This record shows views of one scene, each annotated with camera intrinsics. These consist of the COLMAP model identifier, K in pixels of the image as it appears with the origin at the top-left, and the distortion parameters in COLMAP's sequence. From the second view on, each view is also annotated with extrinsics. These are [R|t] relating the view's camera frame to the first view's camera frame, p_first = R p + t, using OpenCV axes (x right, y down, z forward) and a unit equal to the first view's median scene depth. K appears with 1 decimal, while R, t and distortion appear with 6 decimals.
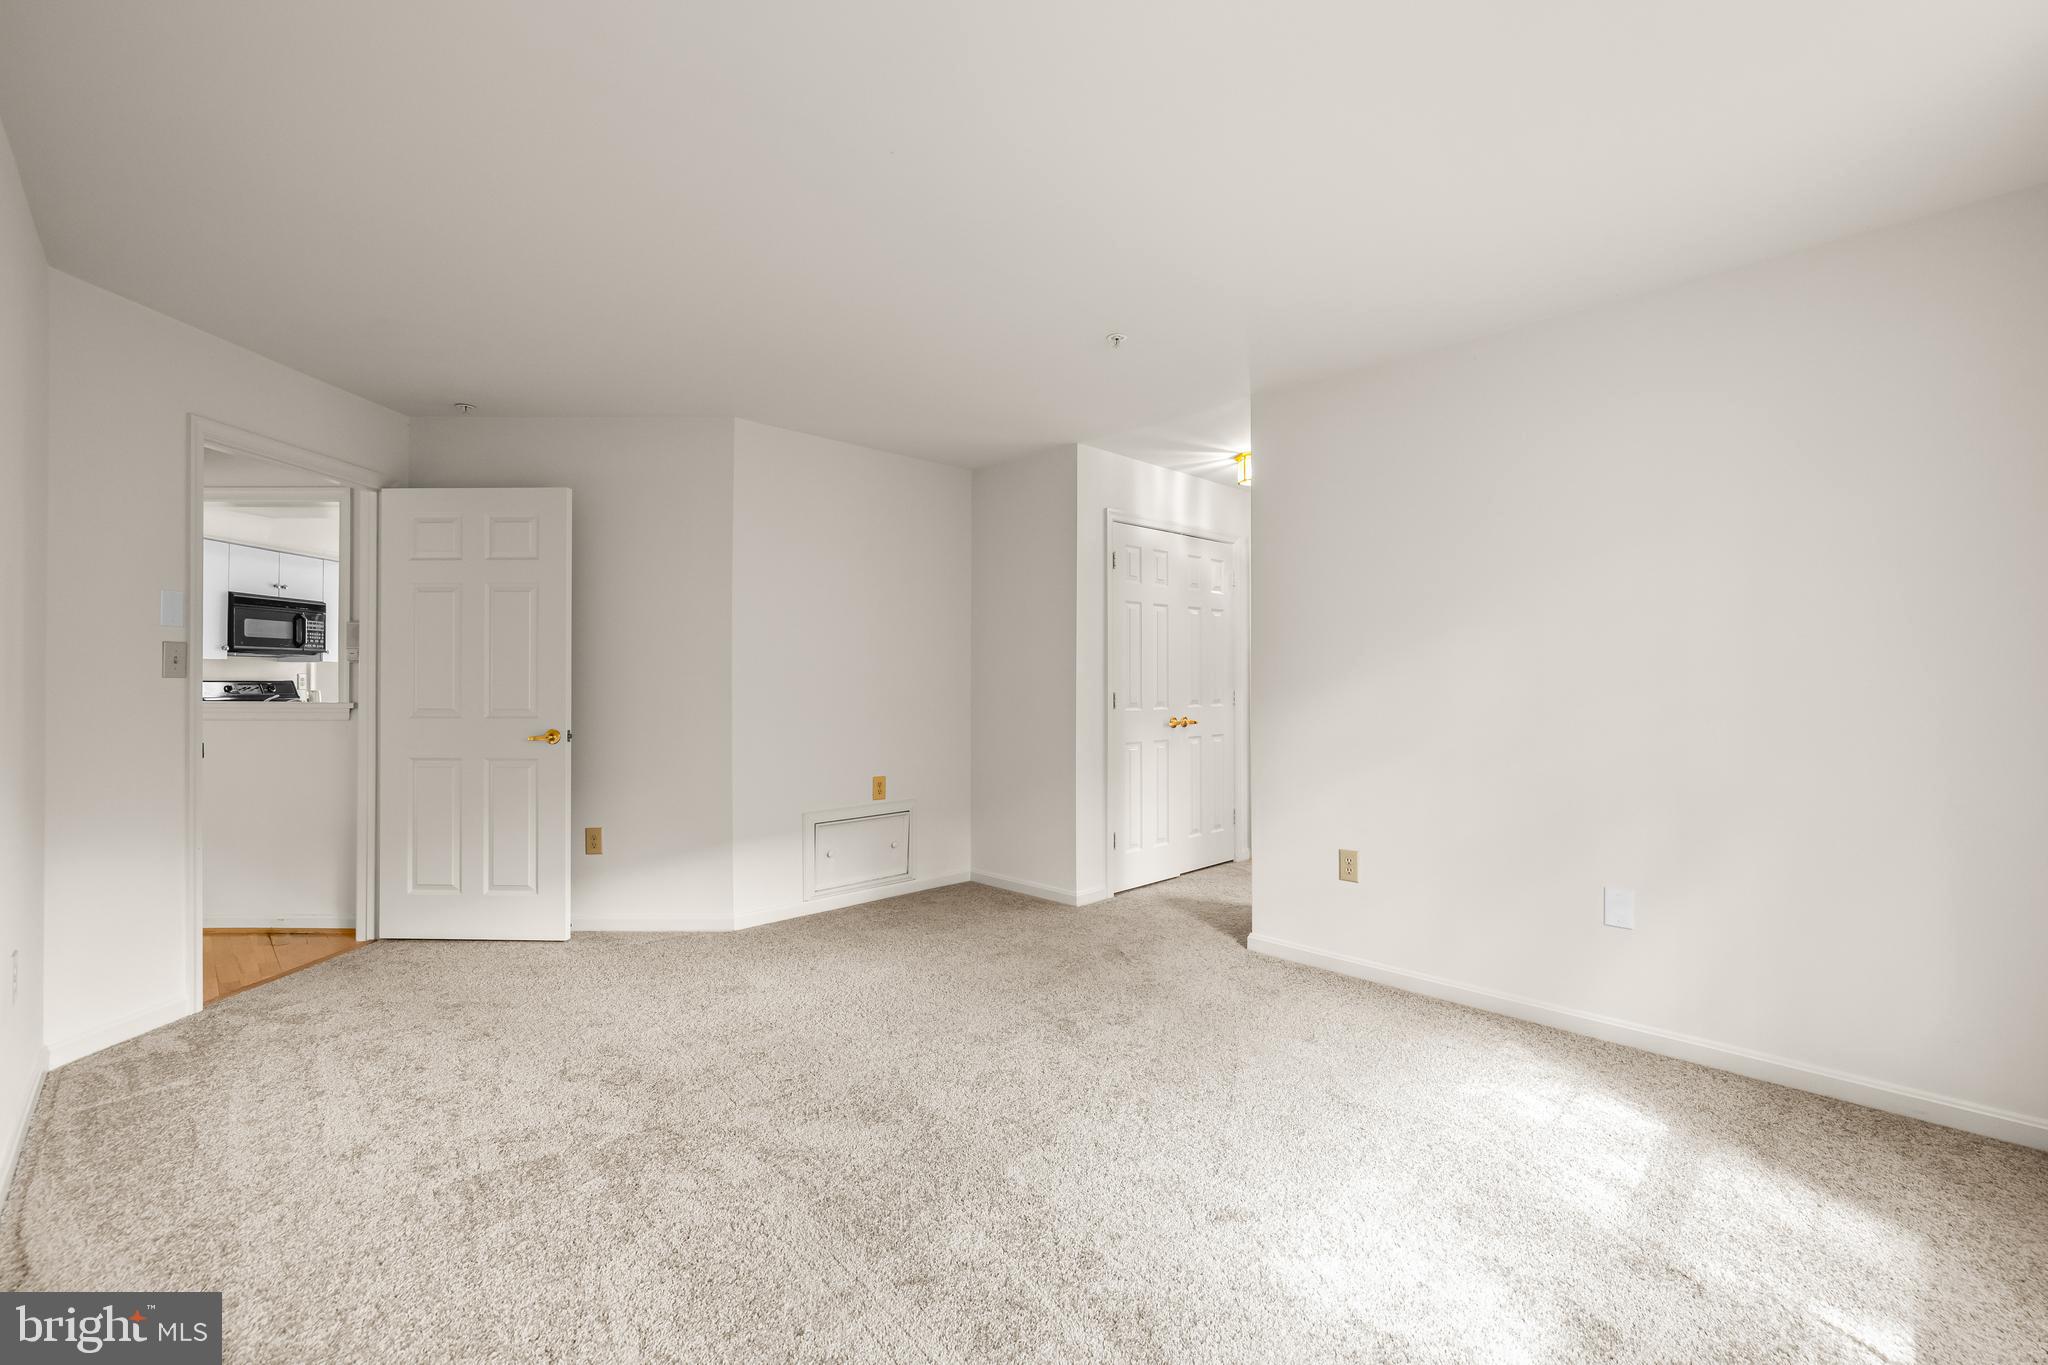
lens RADIAL K [[882.1, 0, 1019.2], [0, 882.1, 688.8], [0, 0, 1]] dist [0.003645, -0.002059]
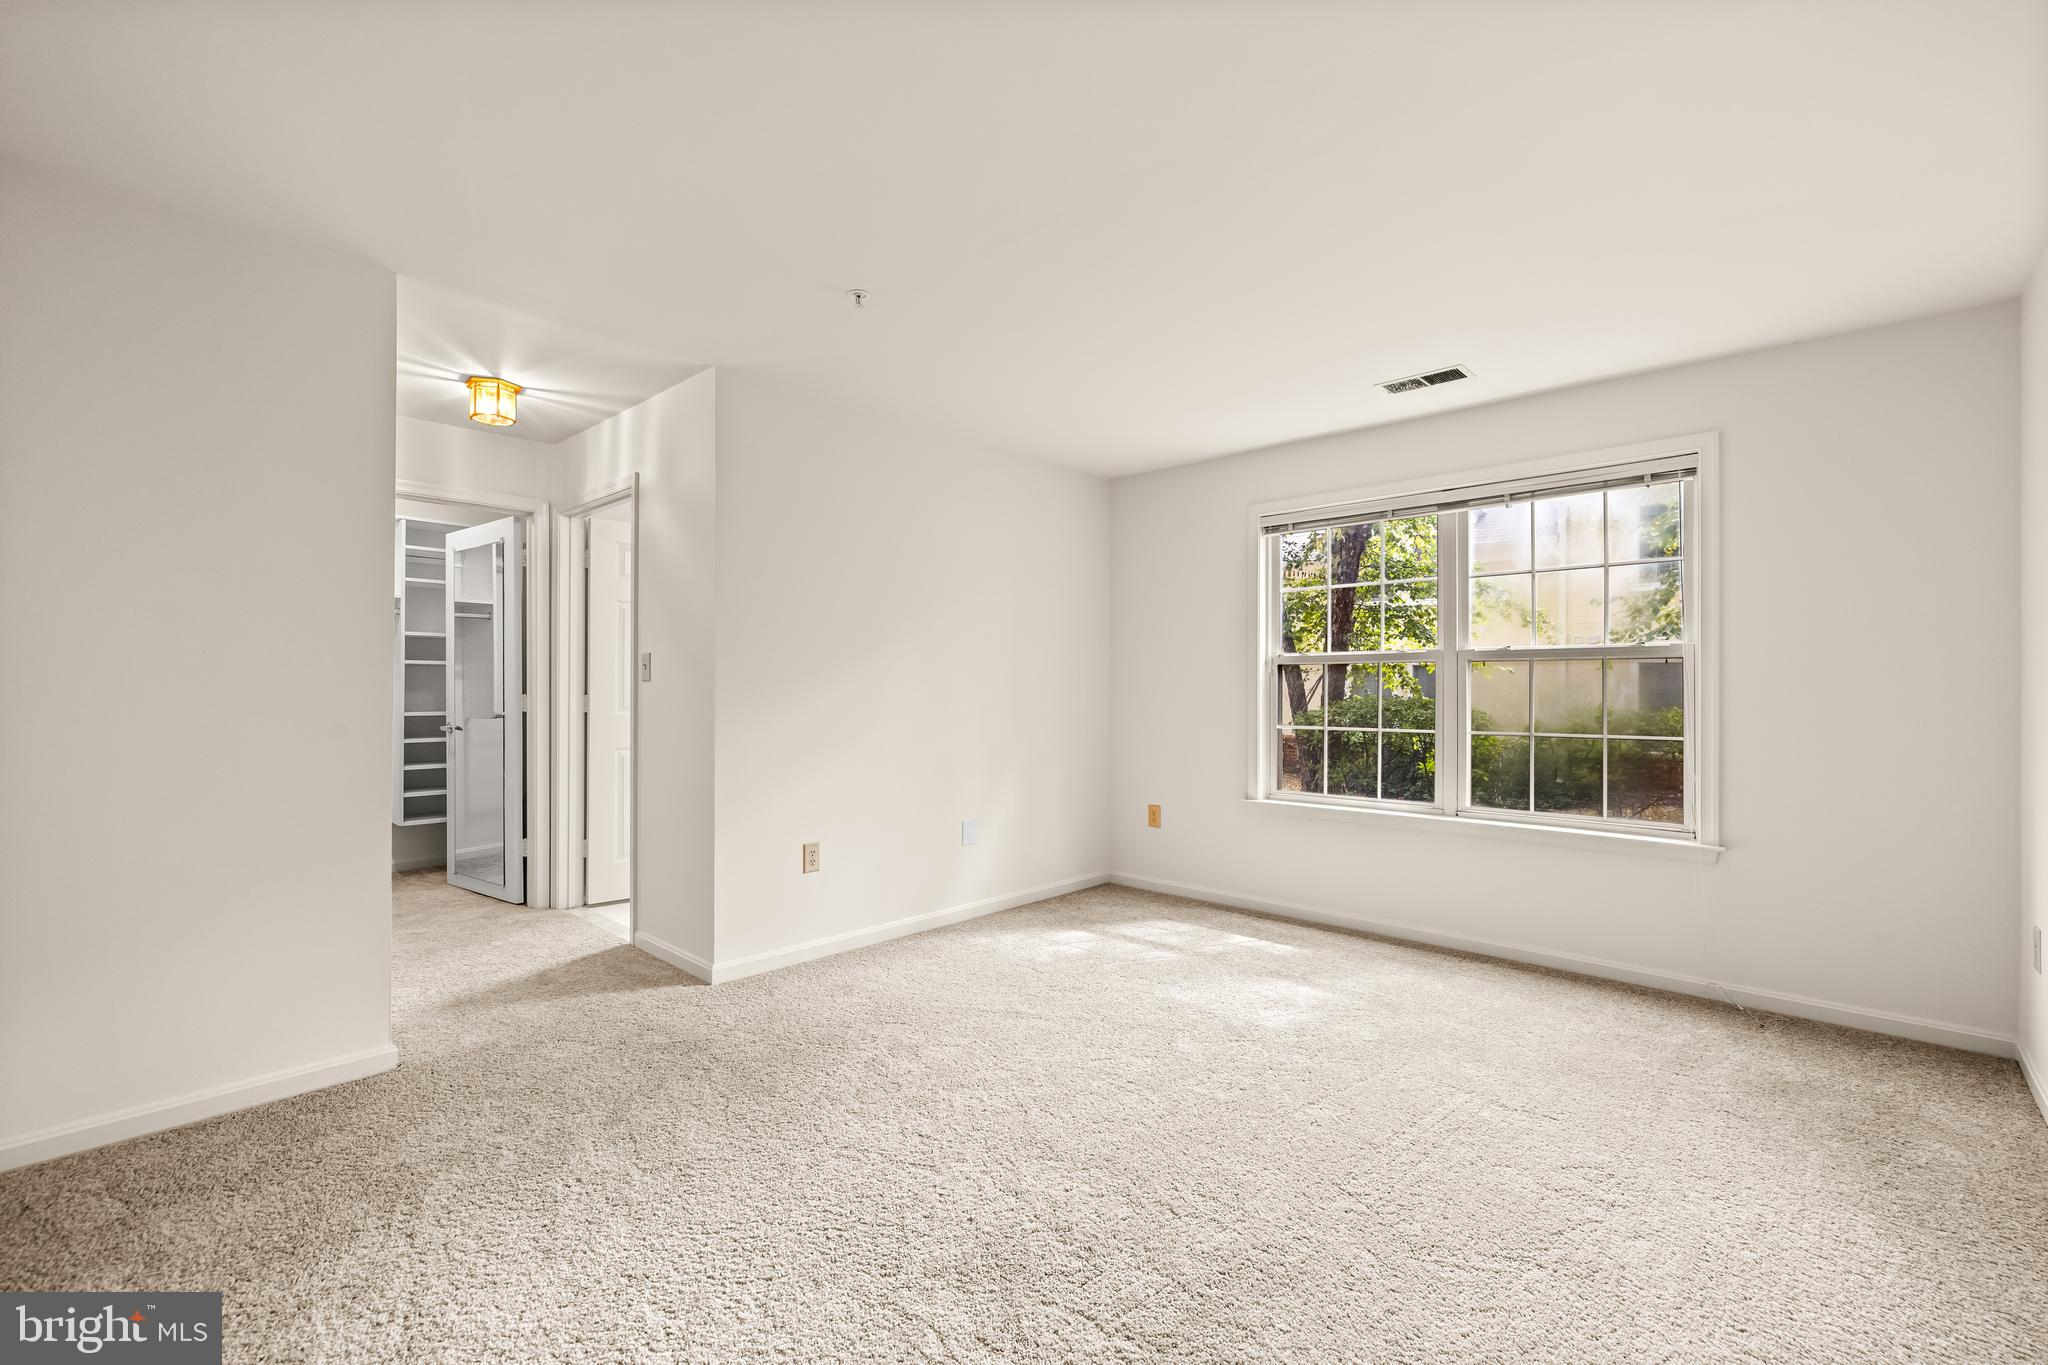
lens RADIAL K [[882.1, 0, 1021.1], [0, 882.1, 688.7], [0, 0, 1]] dist [0.003645, -0.002059]
pose [[-0.071013, -0.006350, 0.997455, -0.789268], [-0.002734, 0.999977, 0.006171, -0.013749], [-0.997472, -0.002289, -0.071029, 0.909436]]
